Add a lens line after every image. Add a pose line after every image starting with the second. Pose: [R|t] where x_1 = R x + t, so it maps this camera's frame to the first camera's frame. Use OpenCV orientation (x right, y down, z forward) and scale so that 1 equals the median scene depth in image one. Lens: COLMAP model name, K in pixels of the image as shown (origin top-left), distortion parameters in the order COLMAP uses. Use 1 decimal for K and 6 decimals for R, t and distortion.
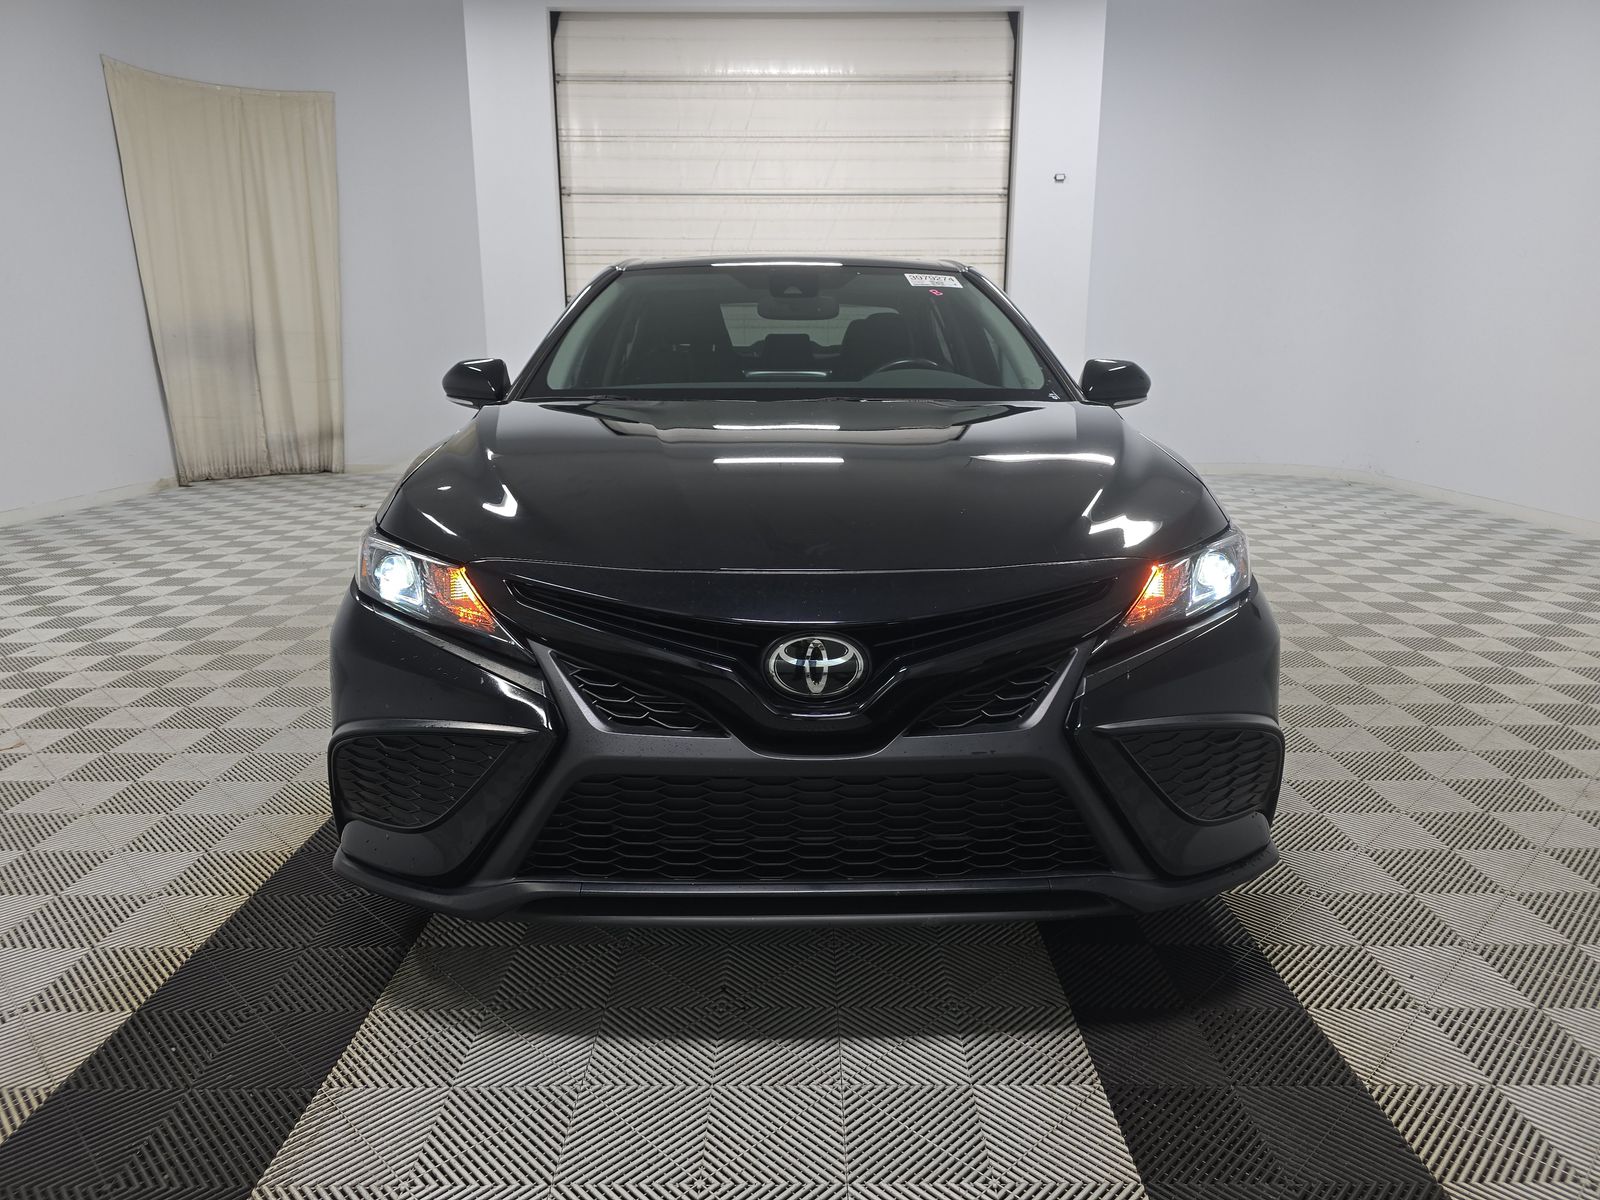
lens RADIAL K [[1078.7, 0, 806.6], [0, 1078.7, 607.3], [0, 0, 1]] dist [0.026440, -0.009037]
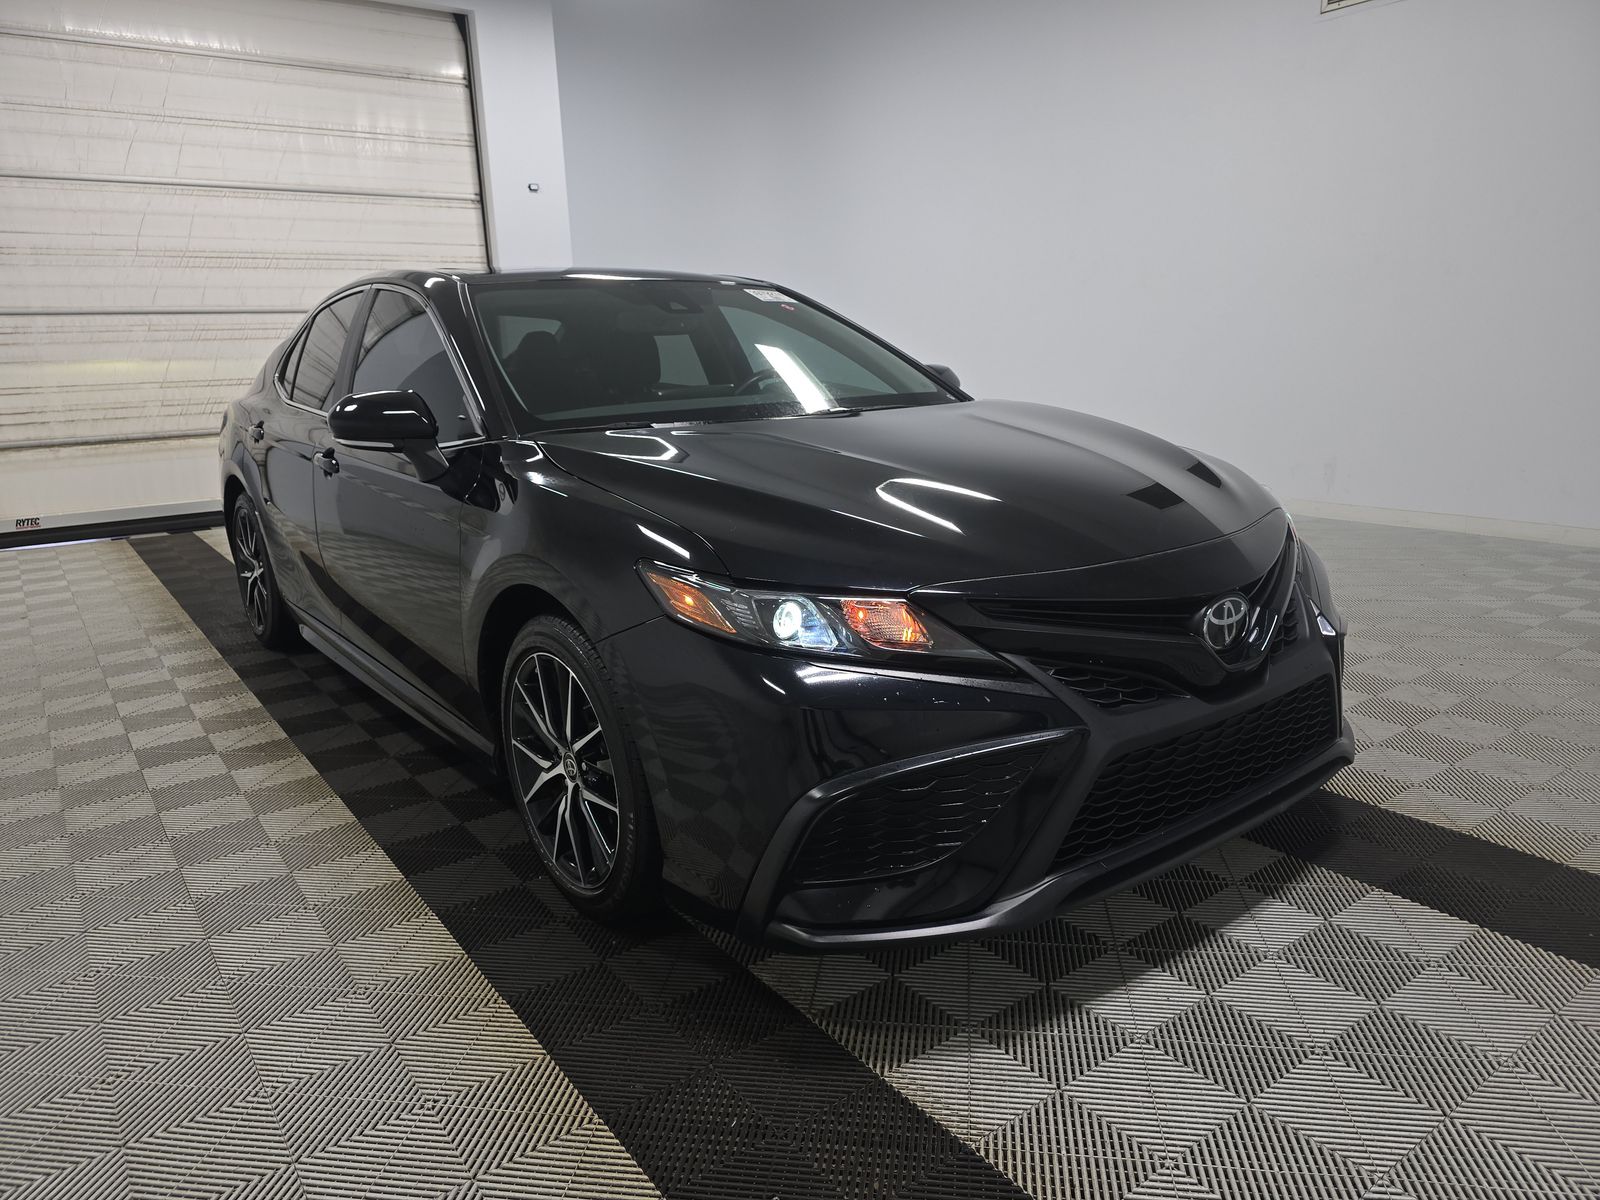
lens RADIAL K [[1078.7, 0, 796.9], [0, 1078.7, 606.7], [0, 0, 1]] dist [0.026440, -0.009037]
pose [[0.813675, -0.164304, 0.557618, -0.192963], [0.165961, 0.984961, 0.048051, -0.018715], [-0.557127, 0.053445, 0.828706, 0.046524]]
